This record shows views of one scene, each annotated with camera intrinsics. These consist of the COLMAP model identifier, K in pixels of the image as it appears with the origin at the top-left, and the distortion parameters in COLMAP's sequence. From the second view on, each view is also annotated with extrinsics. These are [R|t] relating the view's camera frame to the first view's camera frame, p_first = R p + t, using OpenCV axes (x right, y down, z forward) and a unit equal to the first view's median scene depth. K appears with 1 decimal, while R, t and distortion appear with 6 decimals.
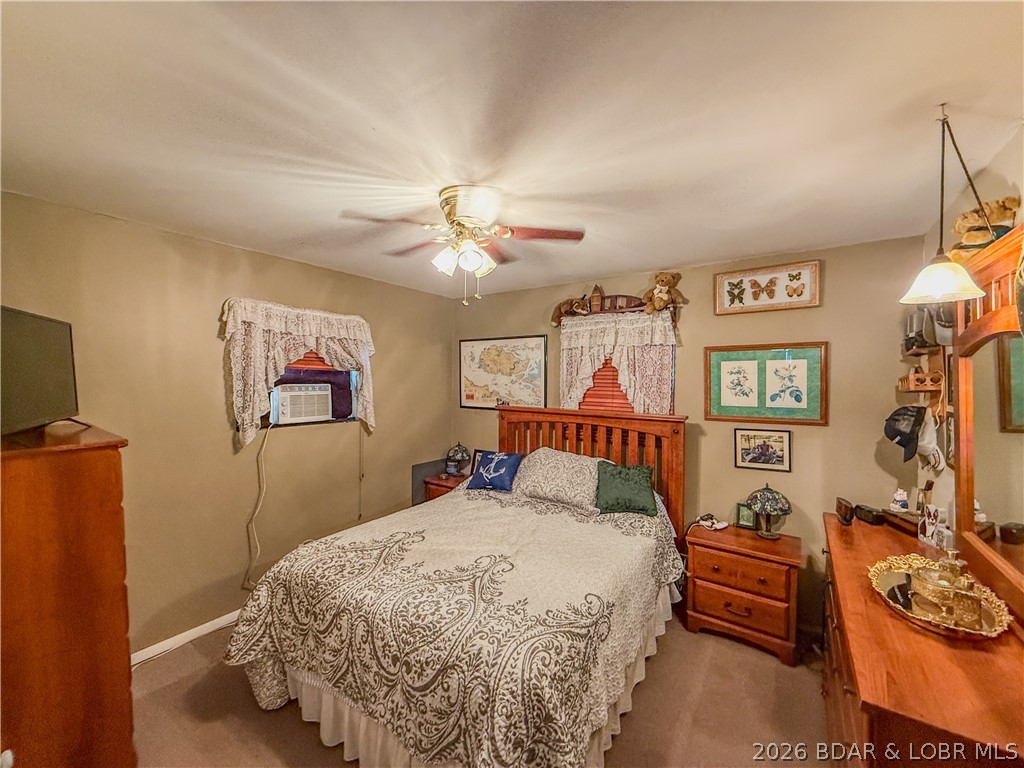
lens RADIAL K [[405.1, 0, 511.2], [0, 405.1, 383.2], [0, 0, 1]] dist [-0.000805, 0.000089]
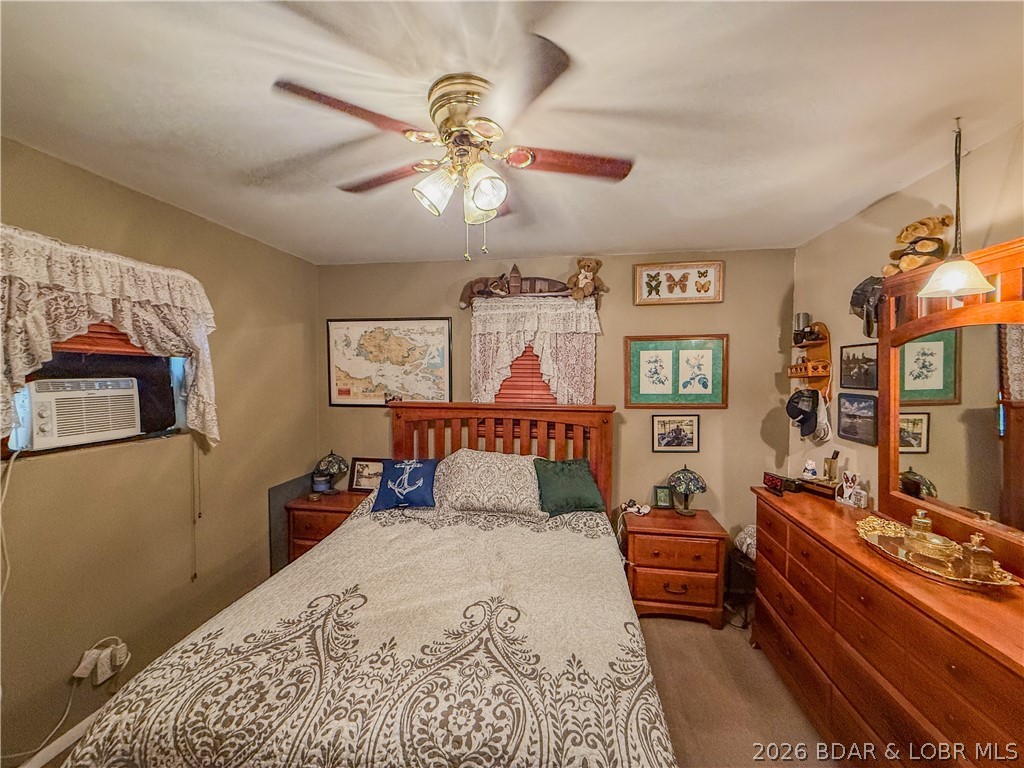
lens RADIAL K [[405.1, 0, 511.2], [0, 405.1, 383.2], [0, 0, 1]] dist [-0.000805, 0.000089]
pose [[0.899446, -0.018713, 0.436632, -0.231371], [0.009496, 0.999684, 0.023283, 0.001746], [-0.436929, -0.016796, 0.899339, 0.222732]]
